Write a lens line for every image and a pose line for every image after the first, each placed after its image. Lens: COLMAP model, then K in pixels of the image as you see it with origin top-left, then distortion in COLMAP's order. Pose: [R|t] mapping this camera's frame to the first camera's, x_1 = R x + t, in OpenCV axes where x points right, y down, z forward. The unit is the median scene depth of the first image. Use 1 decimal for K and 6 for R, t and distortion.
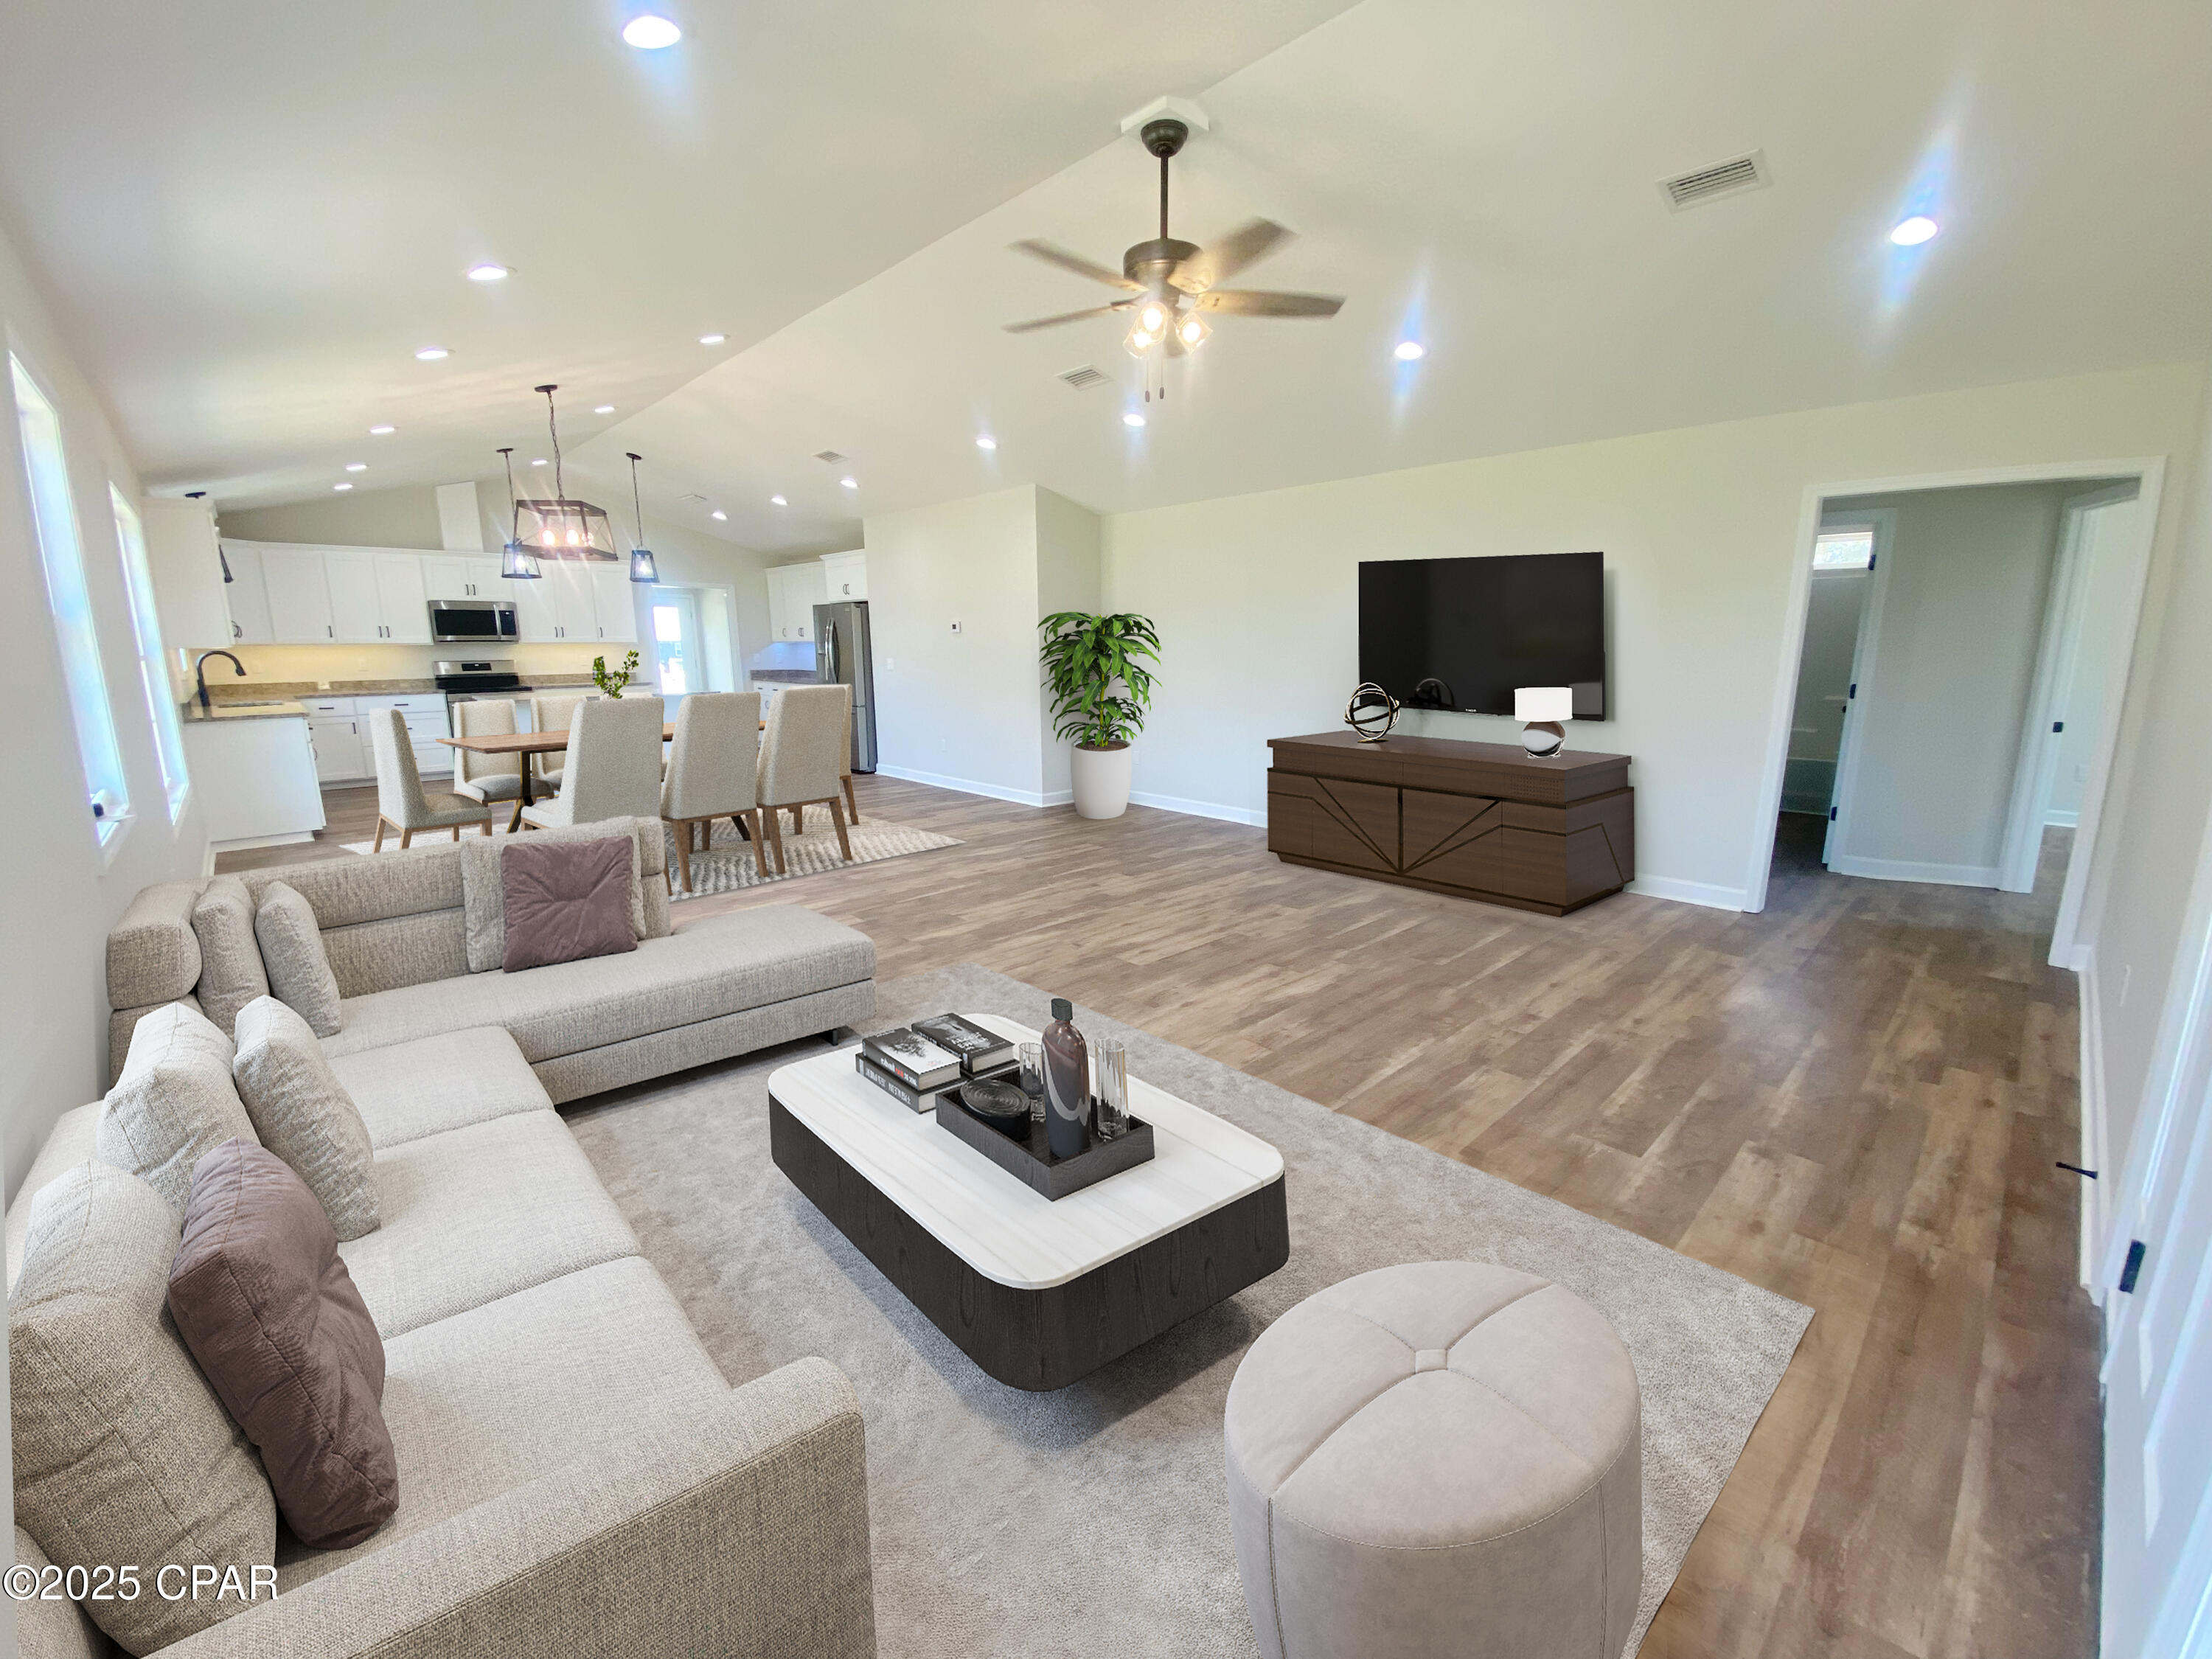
lens RADIAL K [[898.0, 0, 1104.5], [0, 898.0, 813.8], [0, 0, 1]] dist [0.012179, -0.016137]
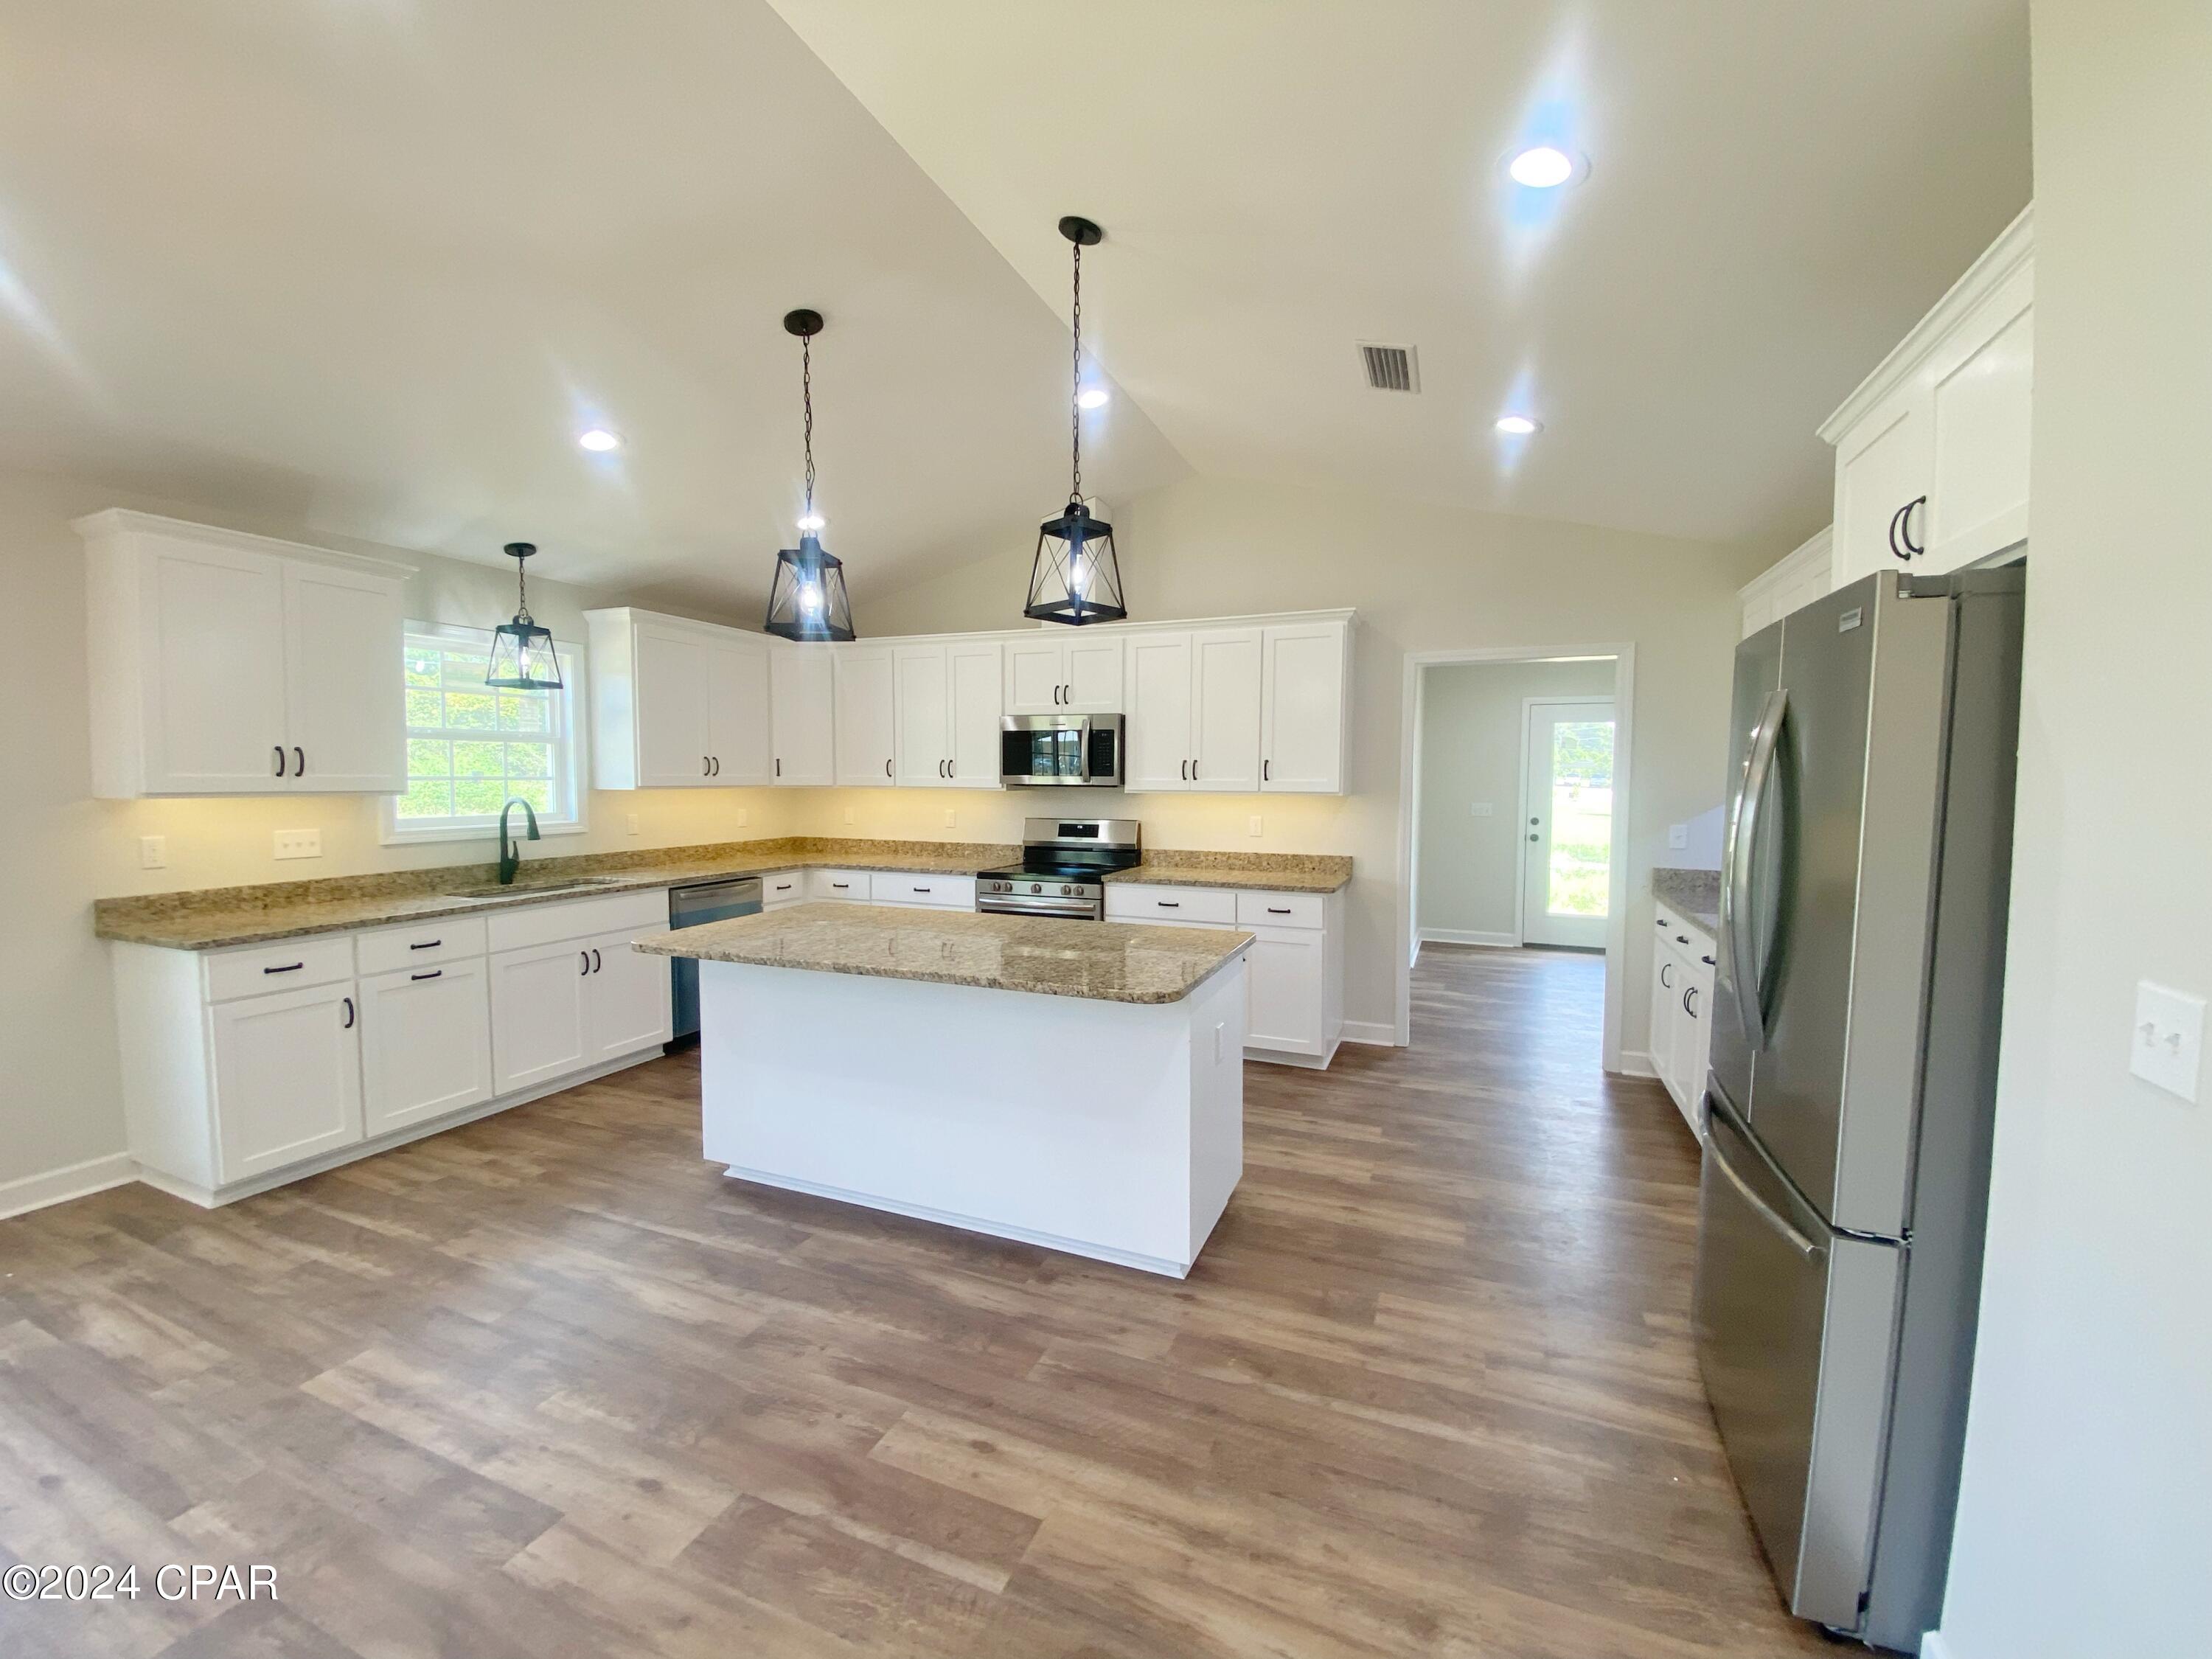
lens RADIAL K [[898.0, 0, 1100.4], [0, 898.0, 822.1], [0, 0, 1]] dist [0.012179, -0.016137]
pose [[0.411631, 0.052890, -0.909815, -0.367325], [-0.182504, 0.982876, -0.025434, -0.310482], [0.892890, 0.176514, 0.414235, 1.542156]]
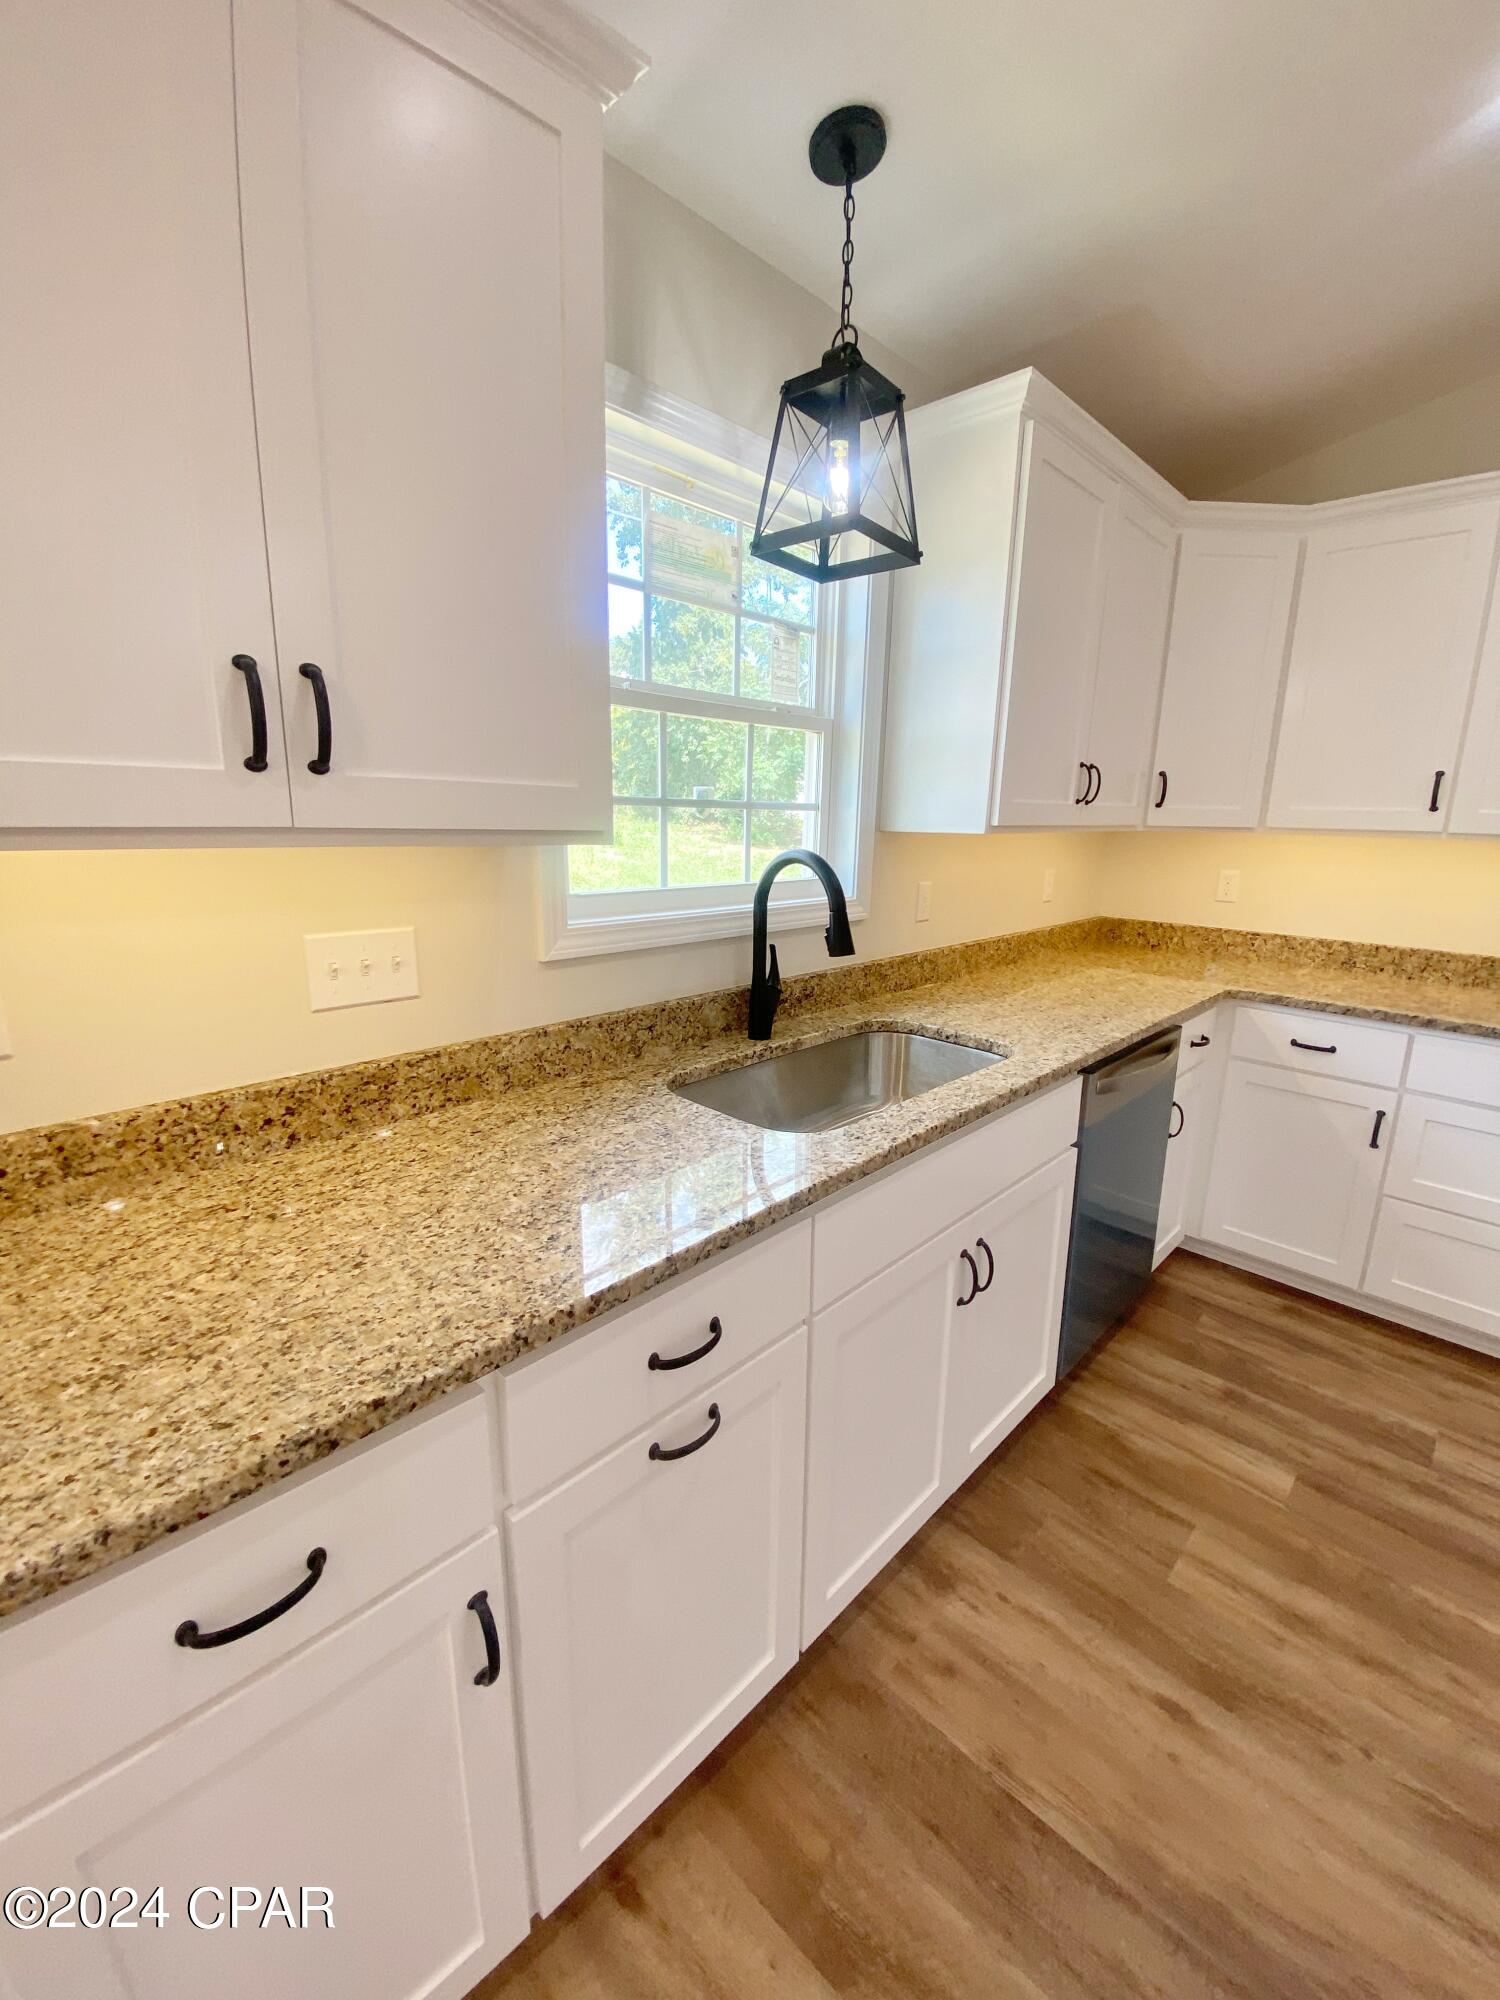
lens RADIAL K [[811.9, 0, 756.8], [0, 811.9, 995.9], [0, 0, 1]] dist [0.012179, -0.016137]
pose [[0.044436, 0.226041, -0.973104, -1.058072], [-0.211692, 0.954076, 0.211954, -0.261871], [0.976326, 0.196580, 0.090247, 1.359449]]
